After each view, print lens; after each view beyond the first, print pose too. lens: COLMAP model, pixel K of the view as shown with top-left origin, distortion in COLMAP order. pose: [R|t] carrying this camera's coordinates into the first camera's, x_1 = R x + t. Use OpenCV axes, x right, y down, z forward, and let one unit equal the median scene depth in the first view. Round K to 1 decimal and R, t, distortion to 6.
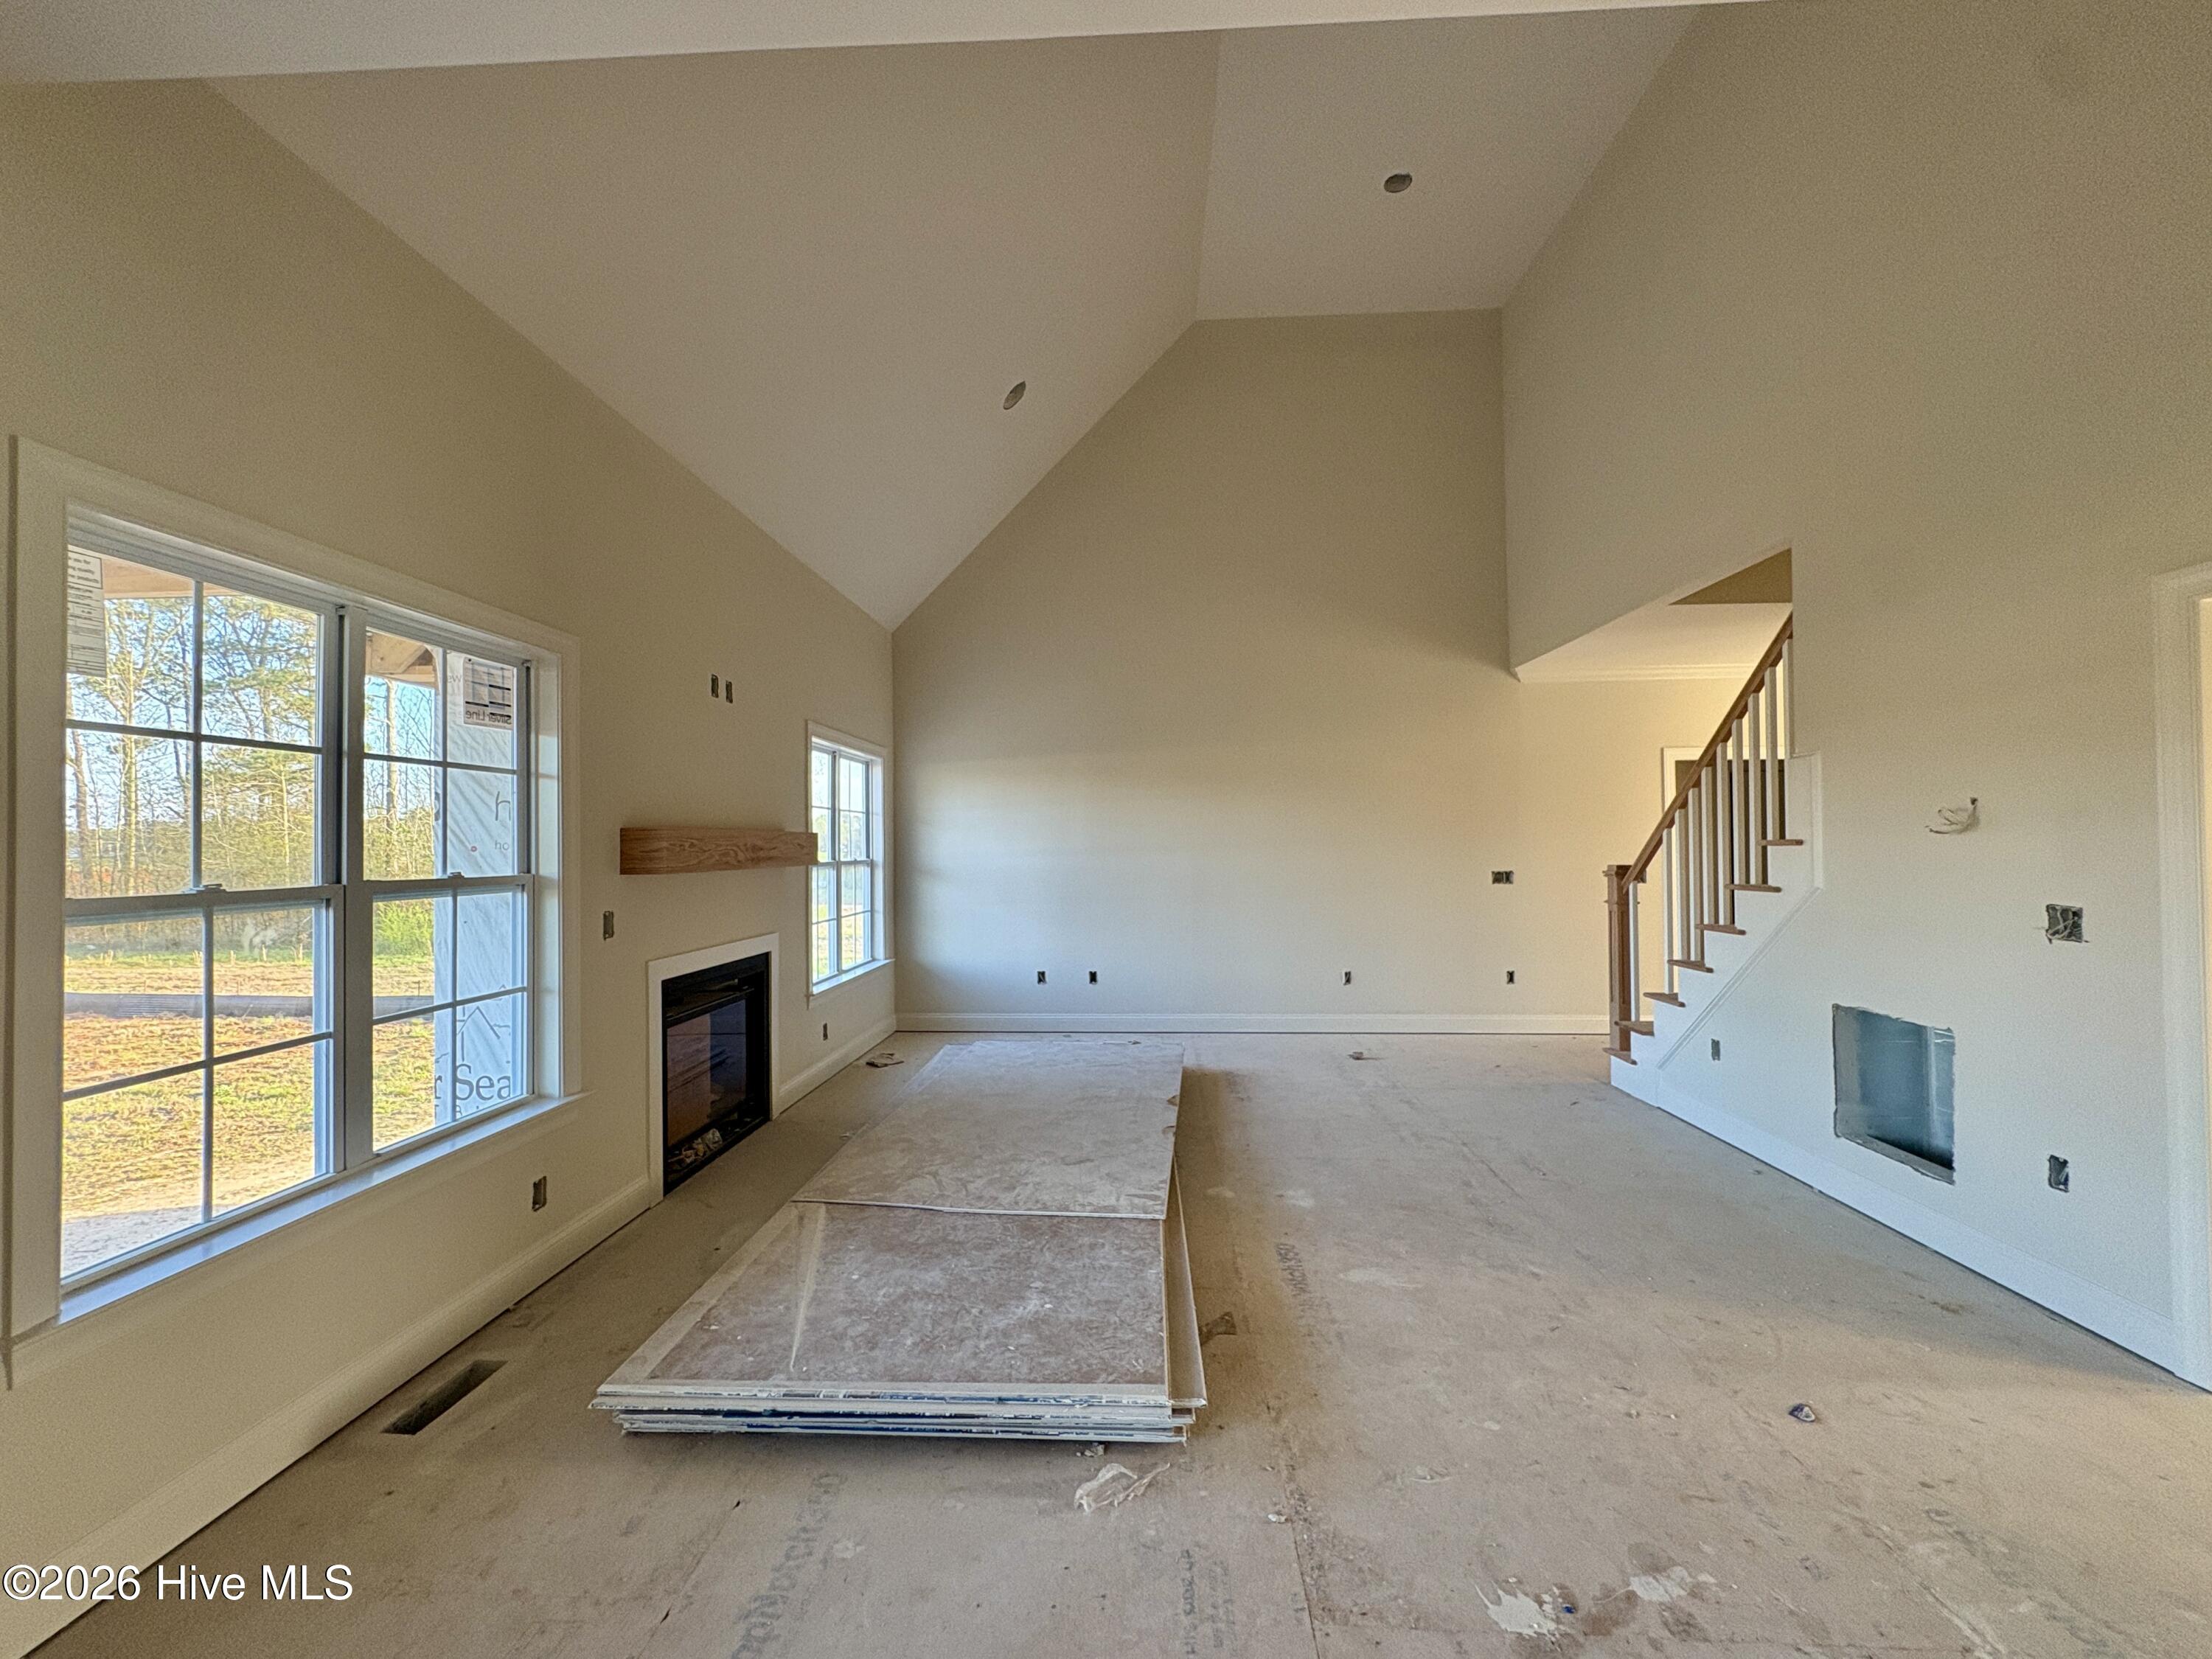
lens RADIAL K [[877.0, 0, 1105.5], [0, 877.0, 831.7], [0, 0, 1]] dist [0.000293, 0.000332]
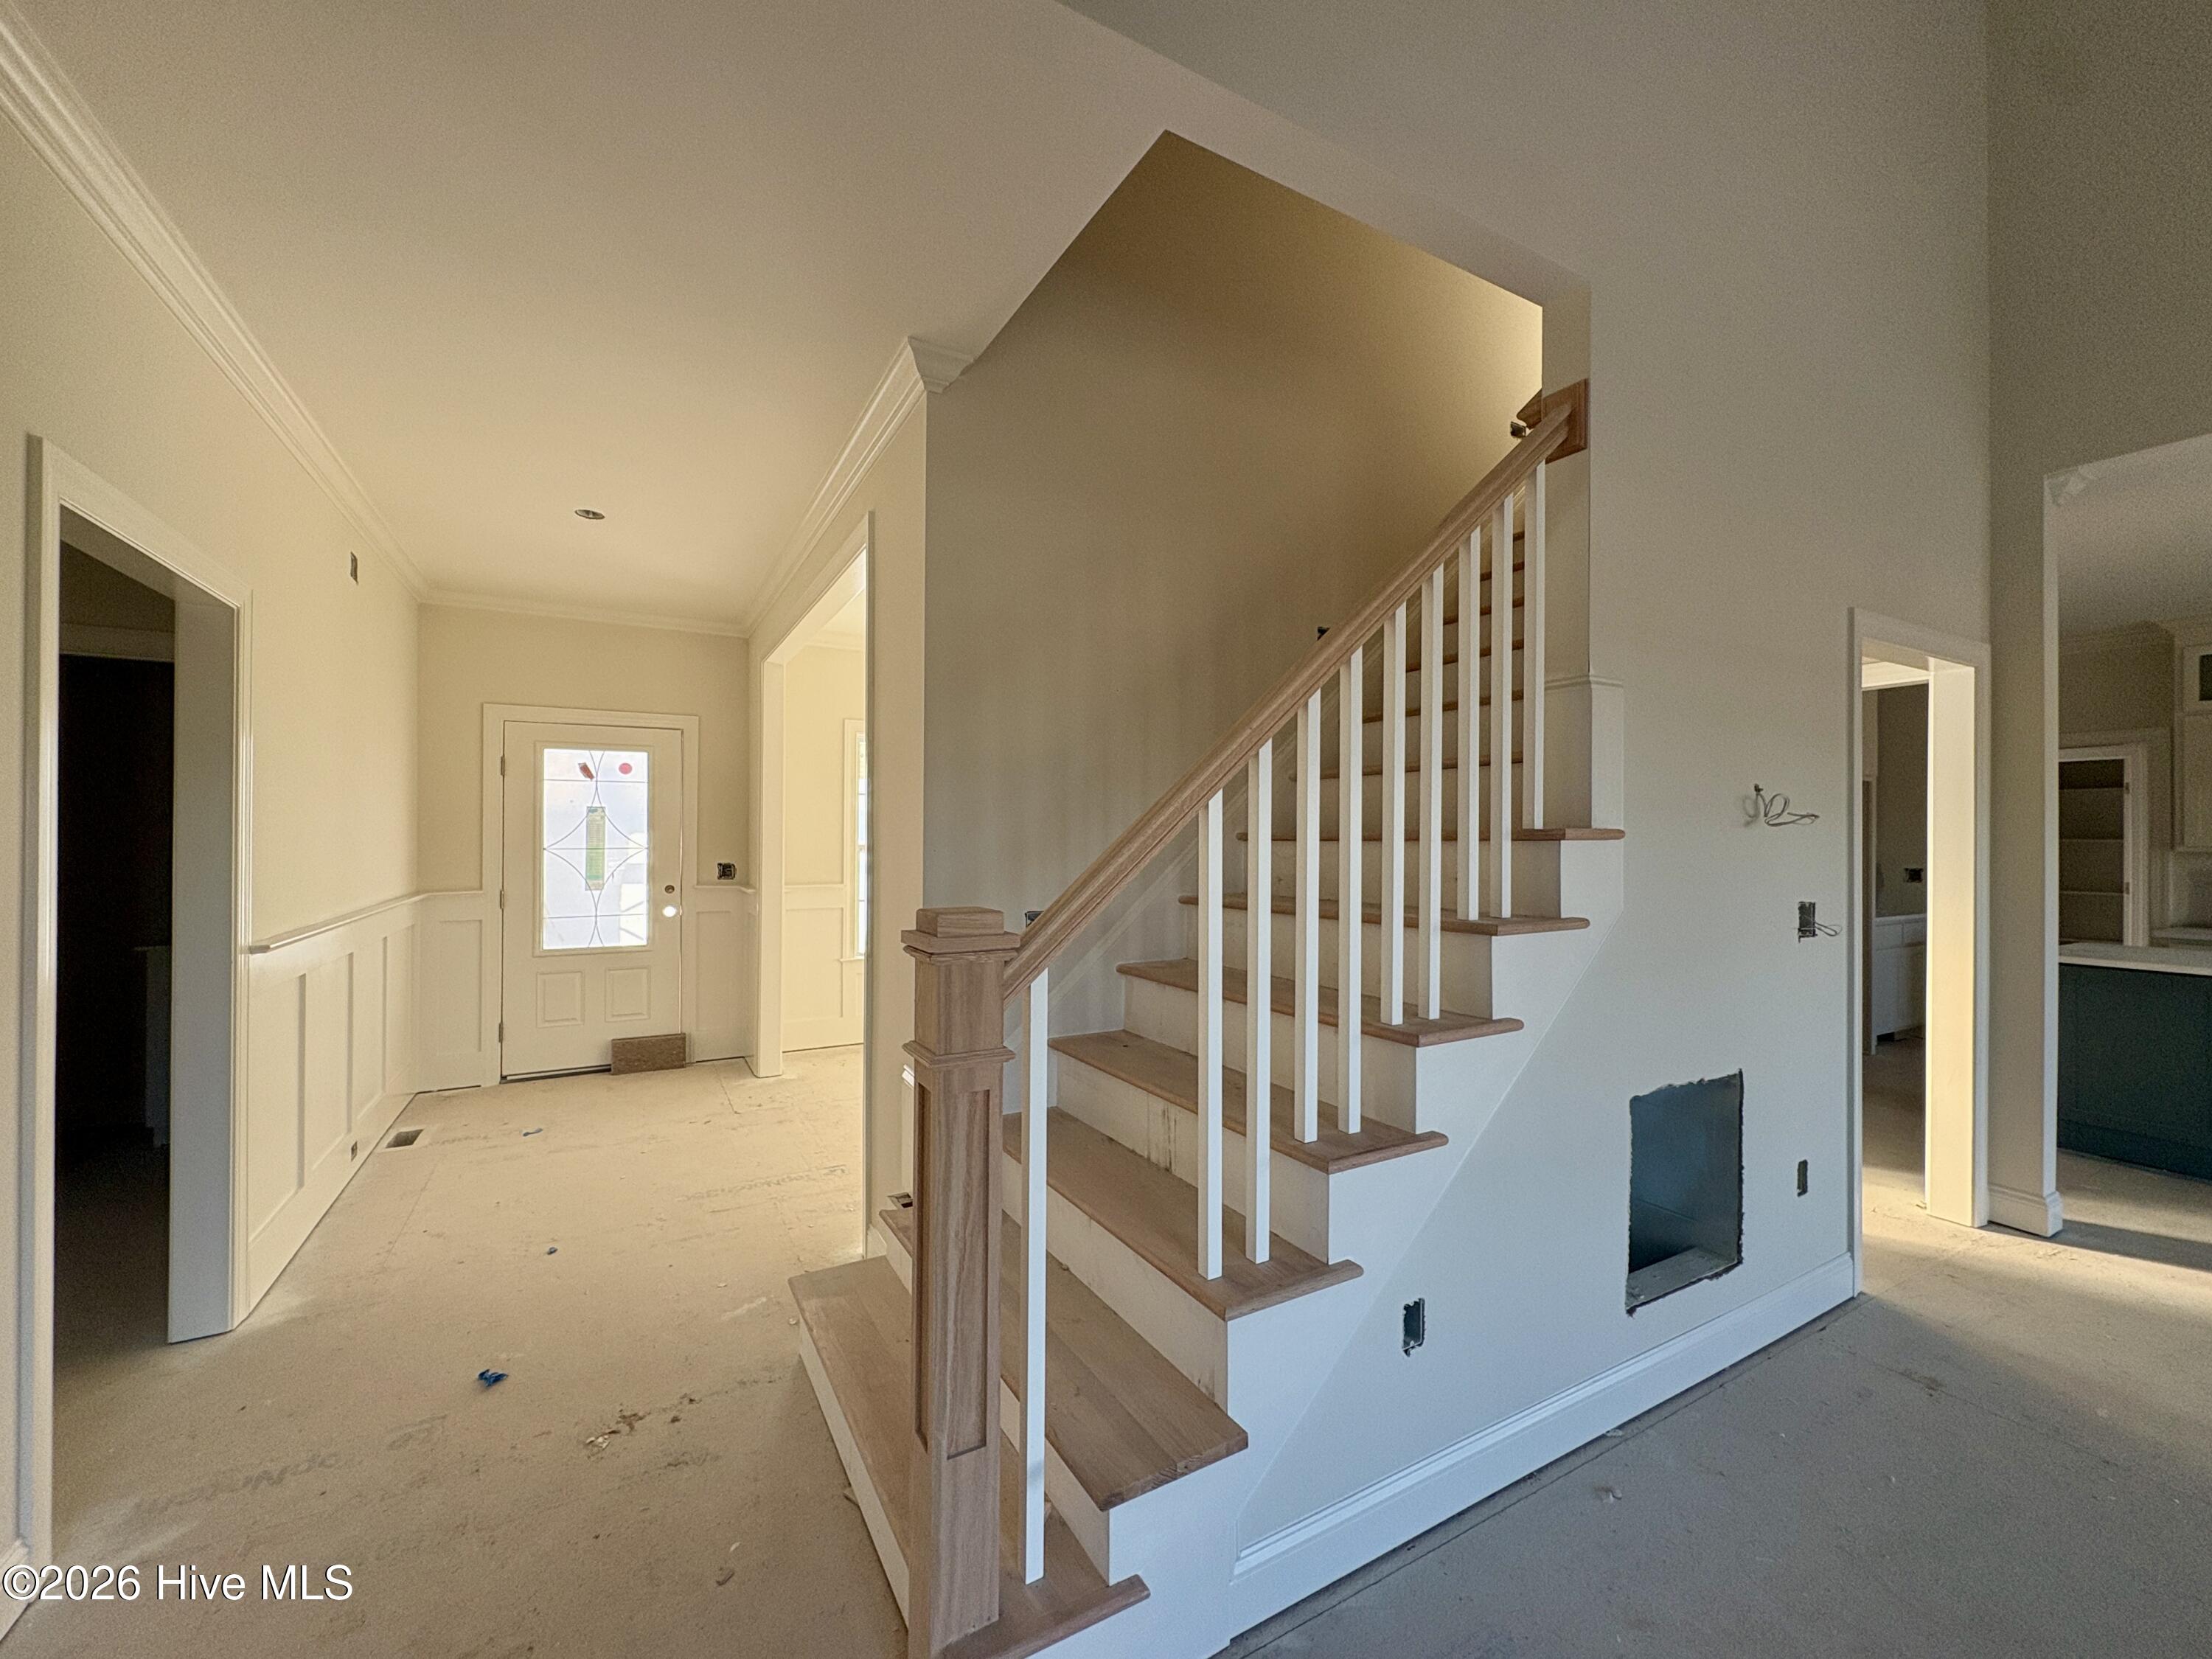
lens RADIAL K [[877.0, 0, 1106.9], [0, 877.0, 831.5], [0, 0, 1]] dist [0.000293, 0.000332]
pose [[-0.536188, 0.008692, 0.844054, 0.612653], [-0.015867, 0.999667, -0.020374, 0.033801], [-0.843949, -0.024317, -0.535872, 1.978724]]
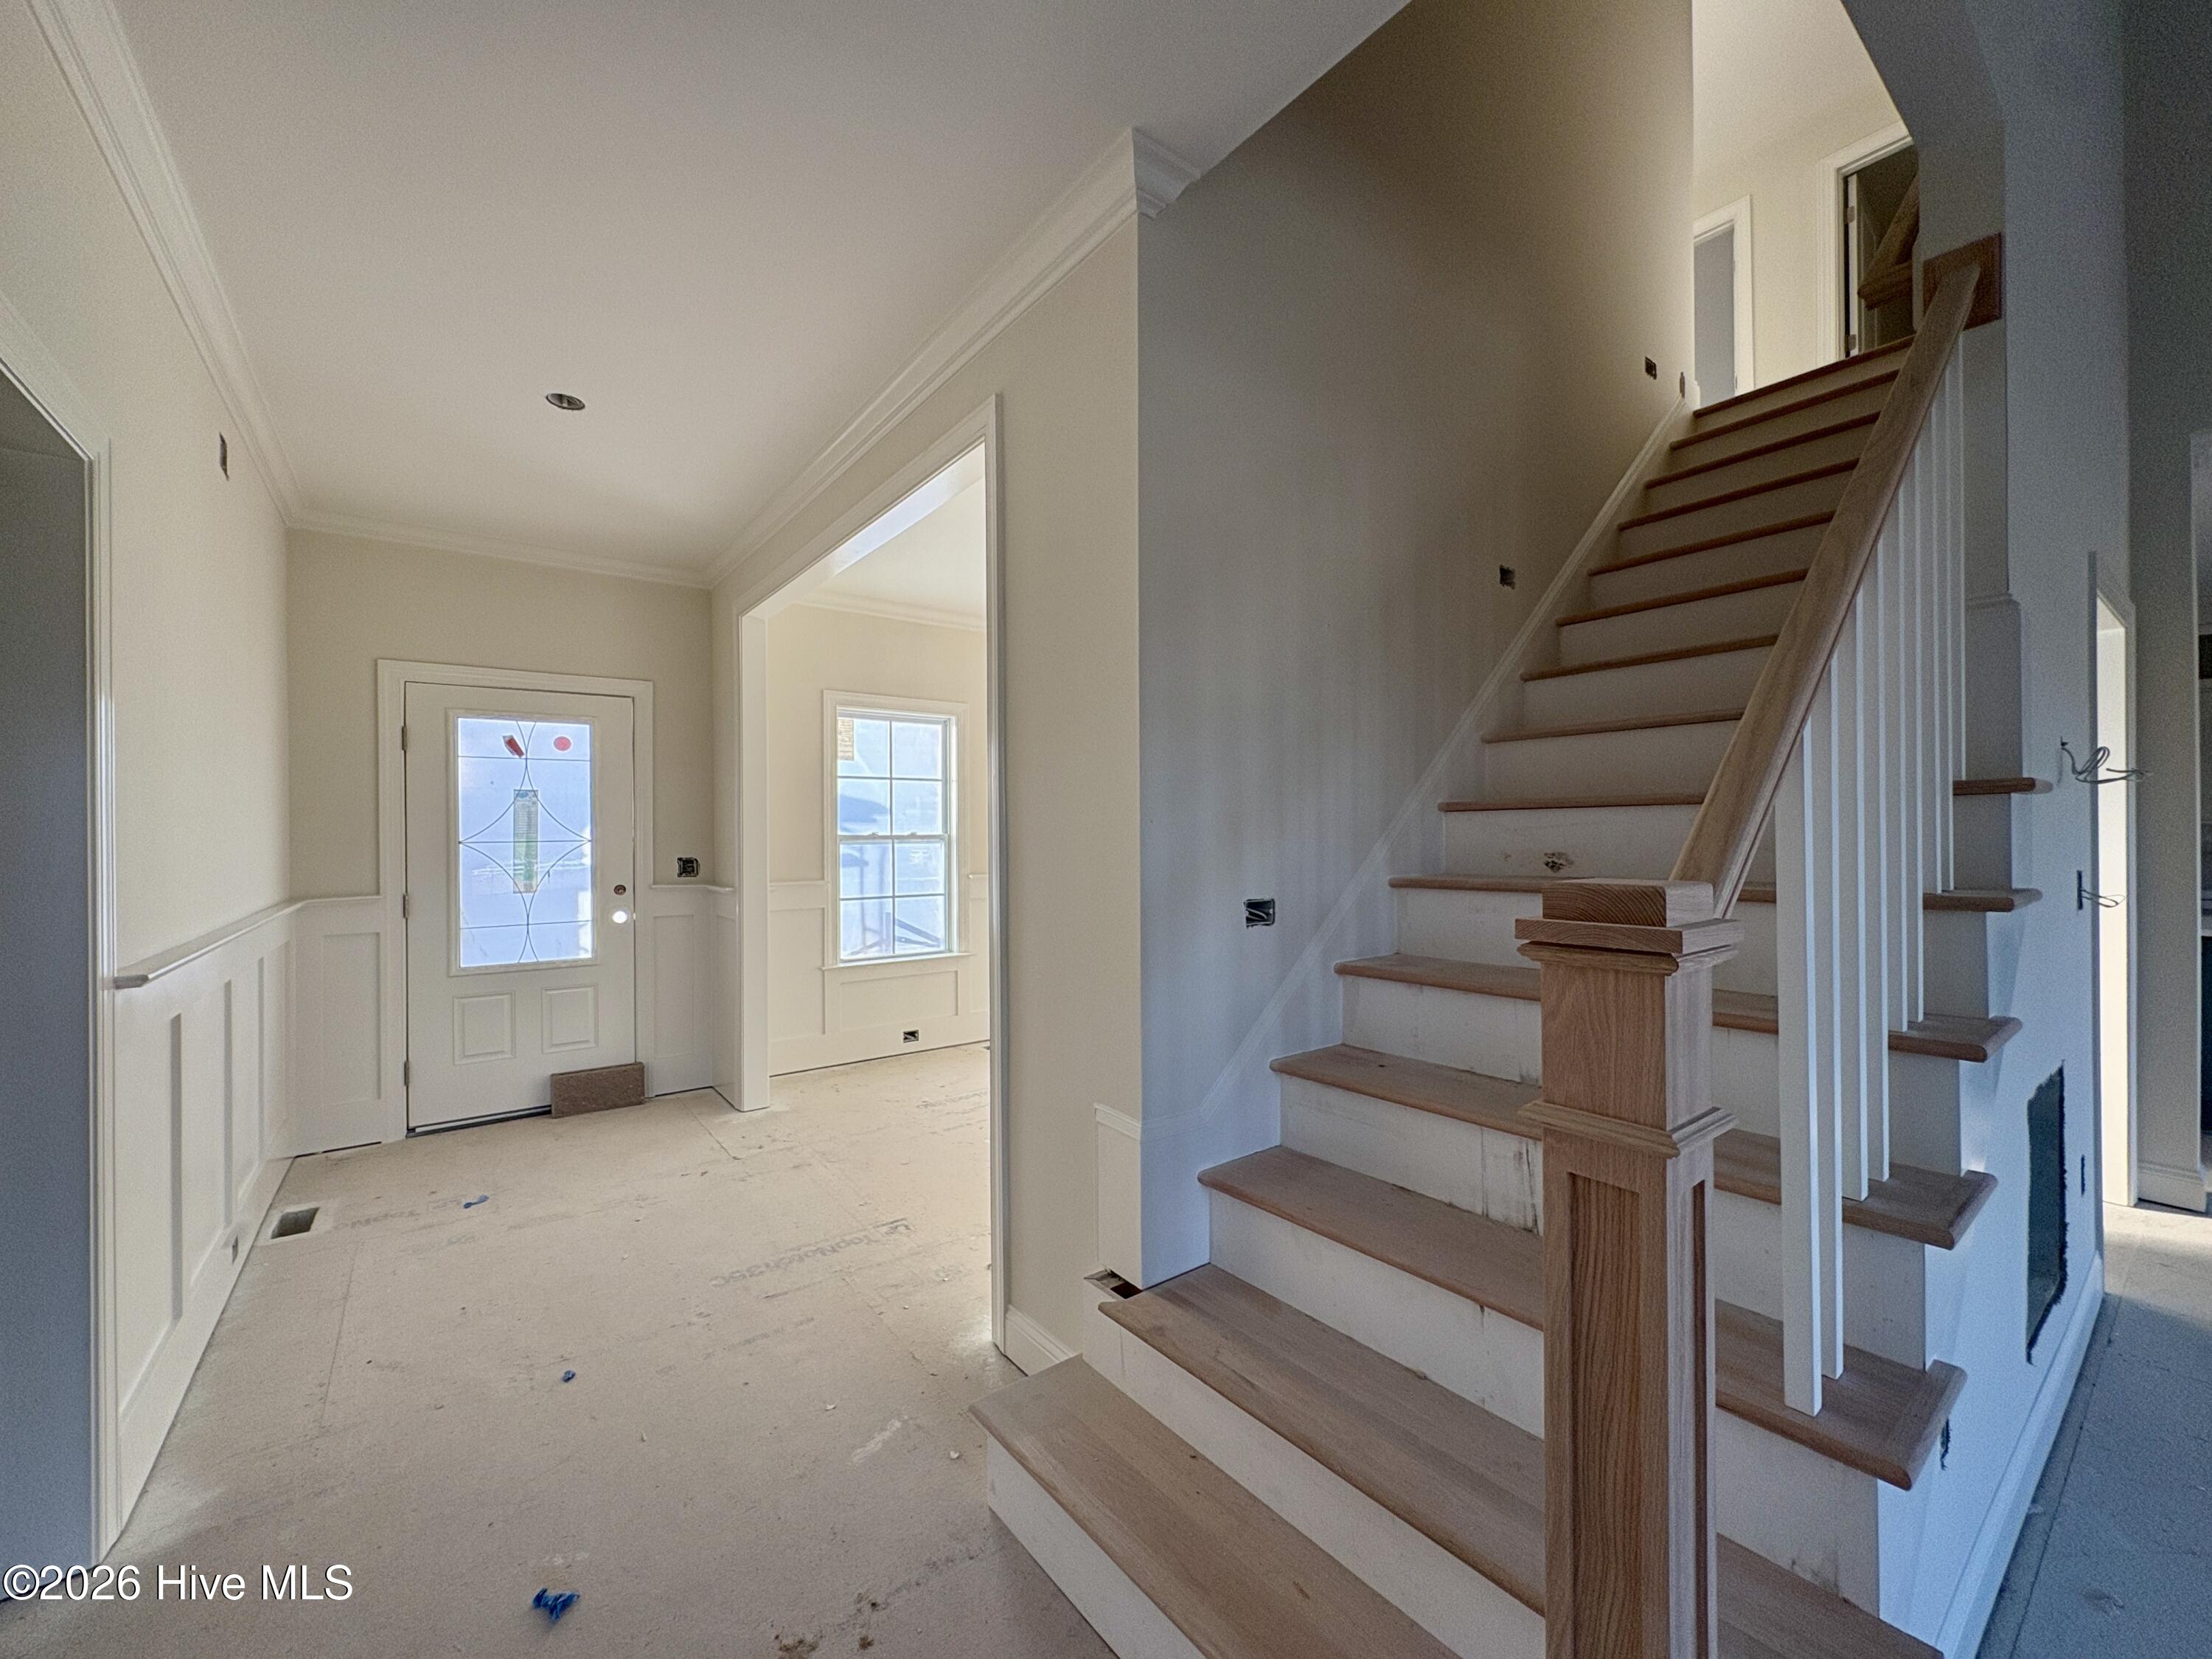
lens RADIAL K [[877.0, 0, 1106.3], [0, 877.0, 831.7], [0, 0, 1]] dist [0.000293, 0.000332]
pose [[-0.646225, 0.012357, 0.763047, 0.945851], [-0.002367, 0.999832, -0.018196, 0.056842], [-0.763143, -0.013565, -0.646087, 2.104897]]
